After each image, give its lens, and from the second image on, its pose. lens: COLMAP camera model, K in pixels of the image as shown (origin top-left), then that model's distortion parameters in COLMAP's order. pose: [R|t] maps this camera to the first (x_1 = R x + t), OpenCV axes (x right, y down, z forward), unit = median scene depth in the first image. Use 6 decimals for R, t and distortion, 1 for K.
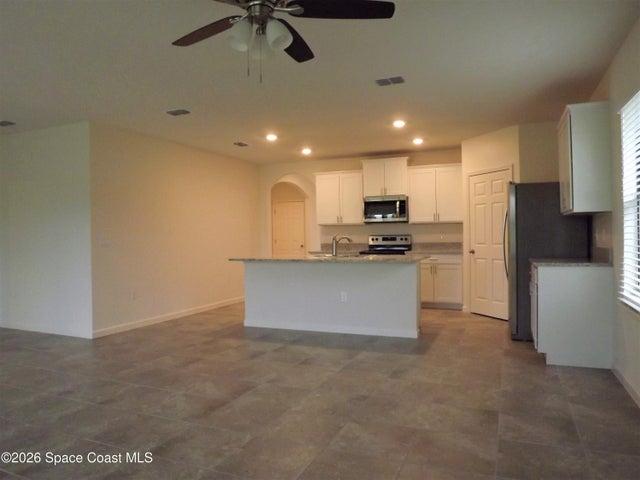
lens RADIAL K [[451.8, 0, 320.0], [0, 451.8, 240.0], [0, 0, 1]] dist [-0.086232, -0.000204]
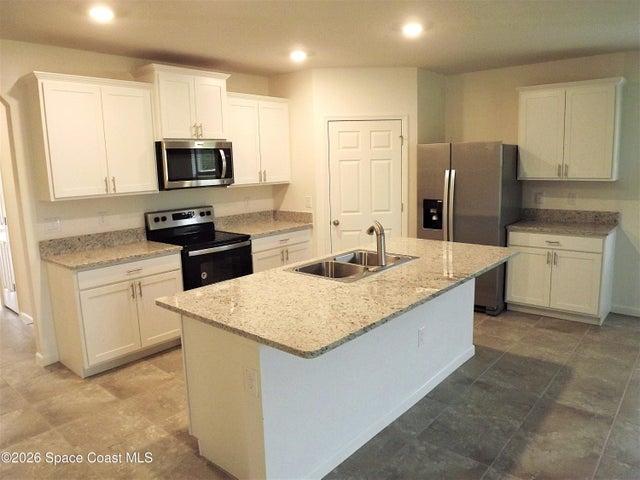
lens RADIAL K [[458.6, 0, 327.0], [0, 458.6, 234.1], [0, 0, 1]] dist [-0.056420, 0.000462]
pose [[0.308019, -0.137962, 0.941324, -0.359851], [0.032341, 0.990376, 0.134568, -0.054565], [-0.950830, -0.011006, 0.309517, 0.694055]]
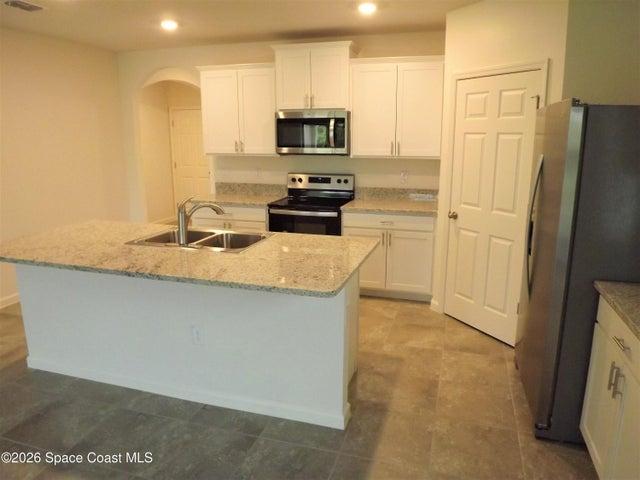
lens RADIAL K [[458.6, 0, 327.0], [0, 458.6, 234.1], [0, 0, 1]] dist [-0.056420, 0.000462]
pose [[0.994192, -0.005638, 0.107472, 0.102024], [-0.015952, 0.979874, 0.198979, -0.059037], [-0.106430, -0.199537, 0.974093, 0.392220]]
